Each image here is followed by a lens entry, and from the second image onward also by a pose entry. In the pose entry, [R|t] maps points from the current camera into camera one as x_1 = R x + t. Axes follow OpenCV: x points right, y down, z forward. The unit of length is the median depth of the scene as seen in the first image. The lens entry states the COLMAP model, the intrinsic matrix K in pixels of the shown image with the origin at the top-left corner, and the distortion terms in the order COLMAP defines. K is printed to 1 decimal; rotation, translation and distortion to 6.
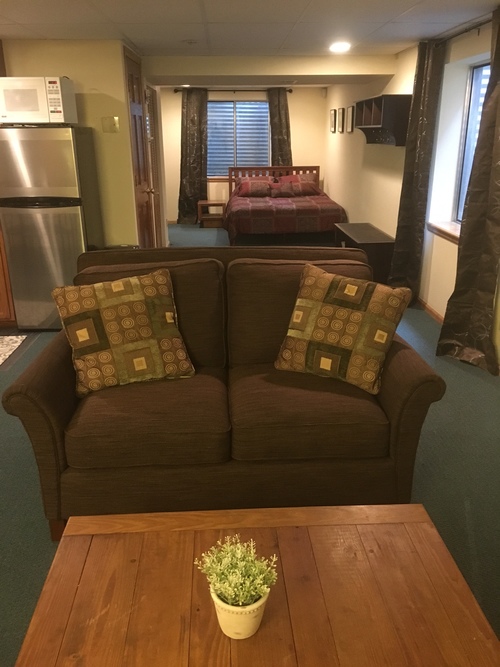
lens RADIAL K [[559.3, 0, 249.4], [0, 559.3, 338.9], [0, 0, 1]] dist [0.027589, -0.046100]
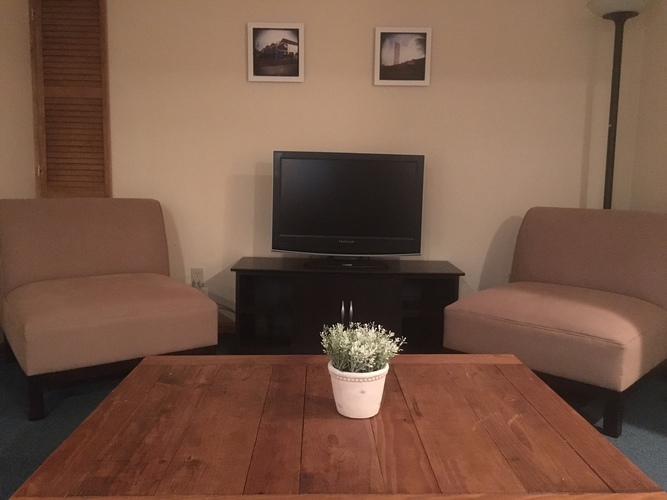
lens RADIAL K [[559.3, 0, 333.2], [0, 559.3, 249.1], [0, 0, 1]] dist [0.027589, -0.046100]
pose [[-0.999445, -0.014867, 0.029812, 0.000048], [0.000911, 0.882353, 0.470587, -0.174160], [-0.033301, 0.470352, -0.881850, 1.654360]]
